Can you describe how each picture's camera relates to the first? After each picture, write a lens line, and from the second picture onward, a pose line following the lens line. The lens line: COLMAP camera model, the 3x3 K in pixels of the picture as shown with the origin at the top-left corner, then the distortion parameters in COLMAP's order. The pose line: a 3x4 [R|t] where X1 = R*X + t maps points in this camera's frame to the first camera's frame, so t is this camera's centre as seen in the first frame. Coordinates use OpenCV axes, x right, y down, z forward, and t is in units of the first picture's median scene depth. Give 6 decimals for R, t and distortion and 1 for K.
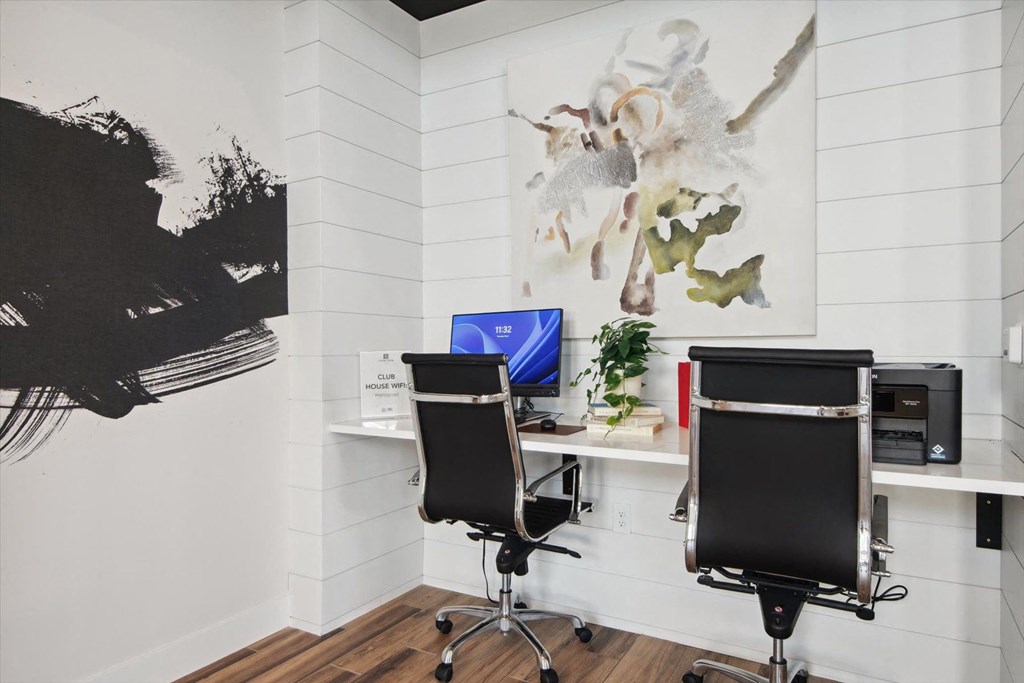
lens RADIAL K [[617.1, 0, 522.5], [0, 617.1, 356.5], [0, 0, 1]] dist [0.018032, -0.013516]
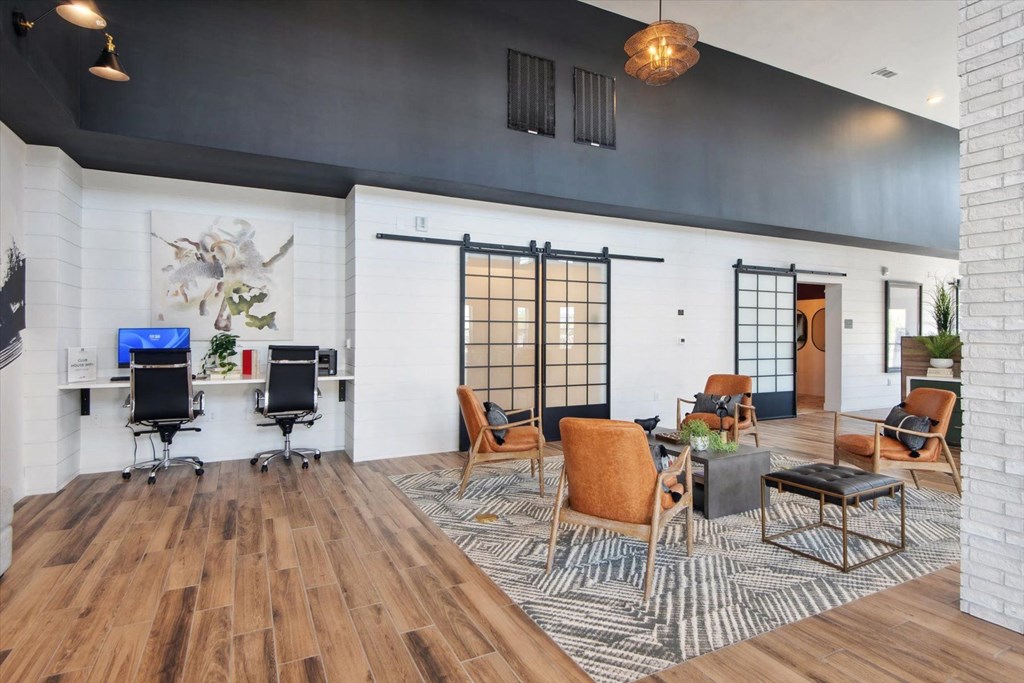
lens RADIAL K [[527.1, 0, 517.0], [0, 527.1, 334.1], [0, 0, 1]] dist [0.013044, -0.000268]
pose [[0.548158, 0.006873, 0.836346, -0.965801], [0.006928, 0.999895, -0.012758, -0.020761], [-0.836346, 0.012788, 0.548053, -1.178137]]
